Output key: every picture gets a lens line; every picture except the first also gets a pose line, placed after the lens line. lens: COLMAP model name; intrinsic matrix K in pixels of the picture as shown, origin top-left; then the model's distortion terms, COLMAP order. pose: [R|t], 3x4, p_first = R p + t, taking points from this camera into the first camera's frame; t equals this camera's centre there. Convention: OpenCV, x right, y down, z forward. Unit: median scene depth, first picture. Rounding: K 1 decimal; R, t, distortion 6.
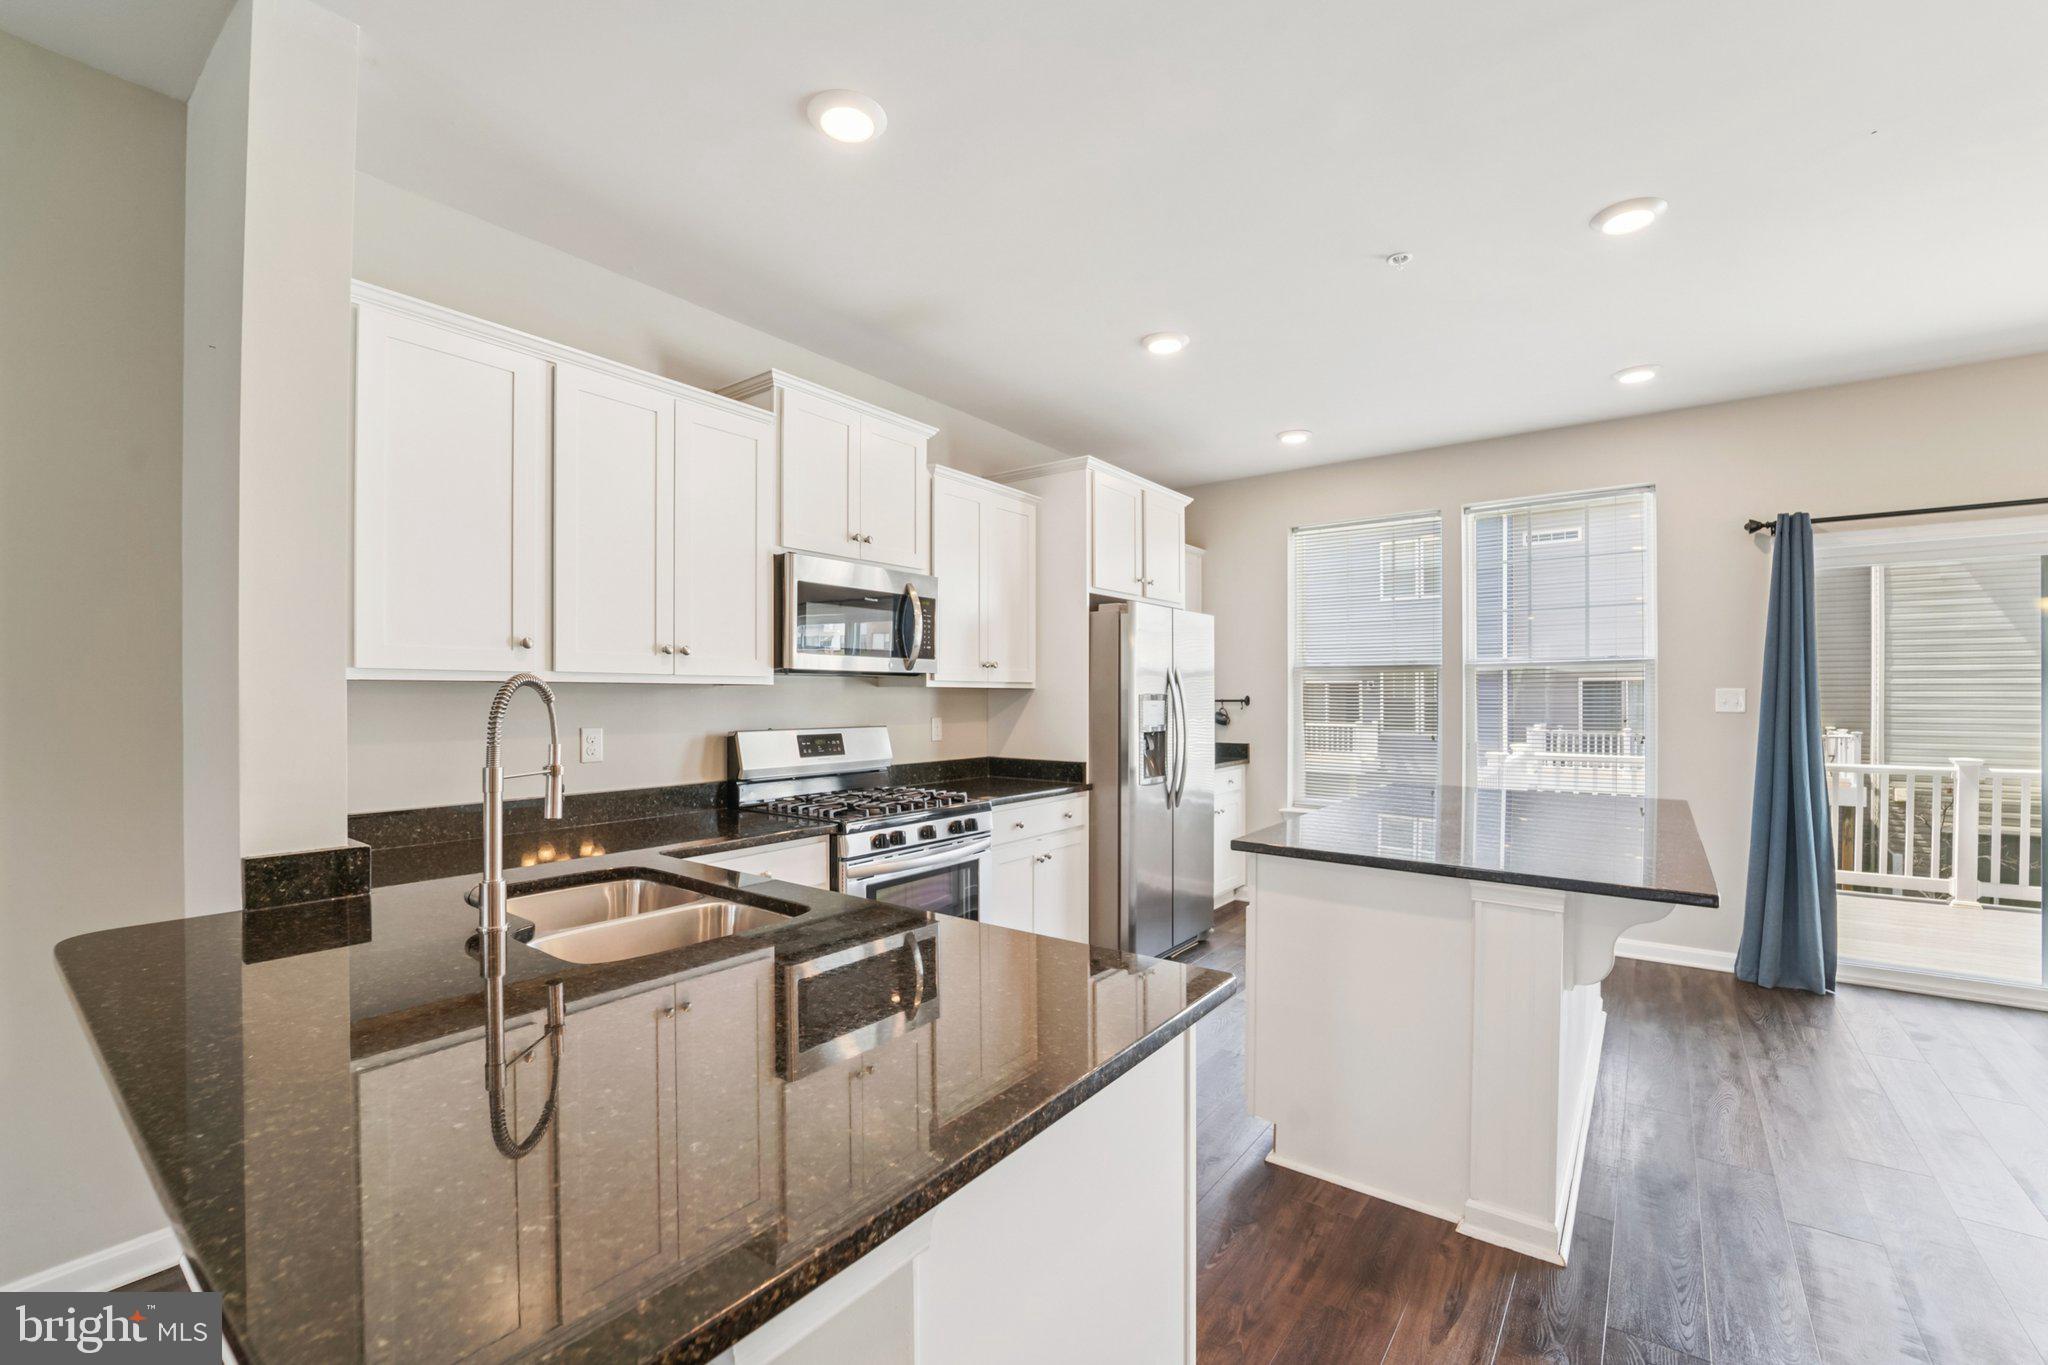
lens RADIAL K [[857.6, 0, 1026.6], [0, 857.6, 697.4], [0, 0, 1]] dist [-0.098347, 0.032782]
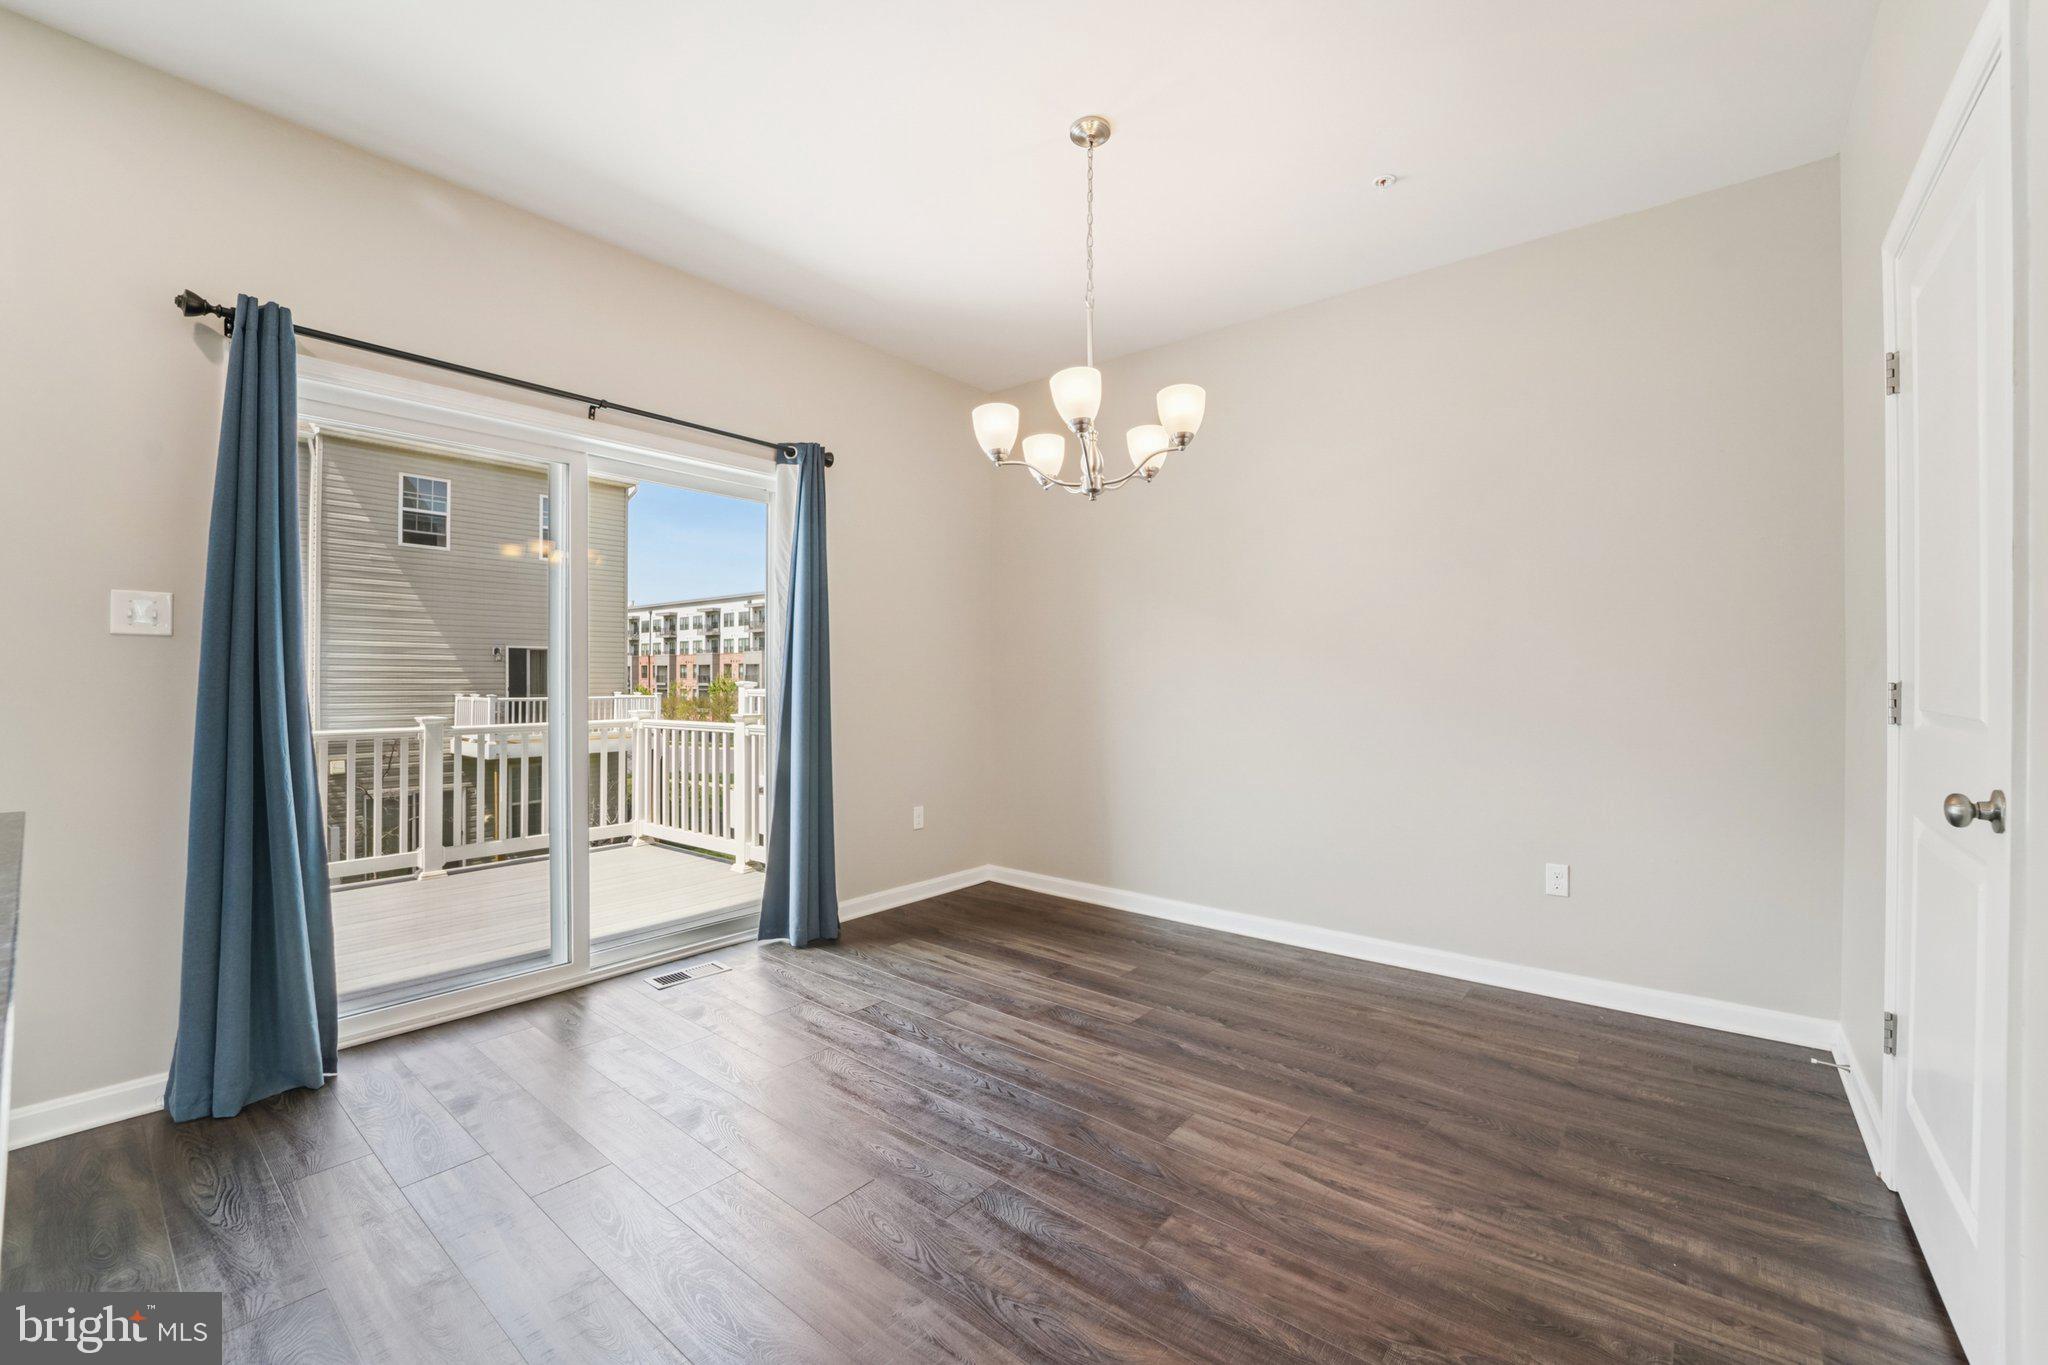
lens RADIAL K [[836.6, 0, 1024.0], [0, 836.6, 682.5], [0, 0, 1]] dist [-0.021906, -0.000053]
pose [[0.033240, -0.003733, 0.999440, 0.355713], [0.002071, 0.999991, 0.003667, 0.050801], [-0.999445, 0.001948, 0.033247, 0.404845]]
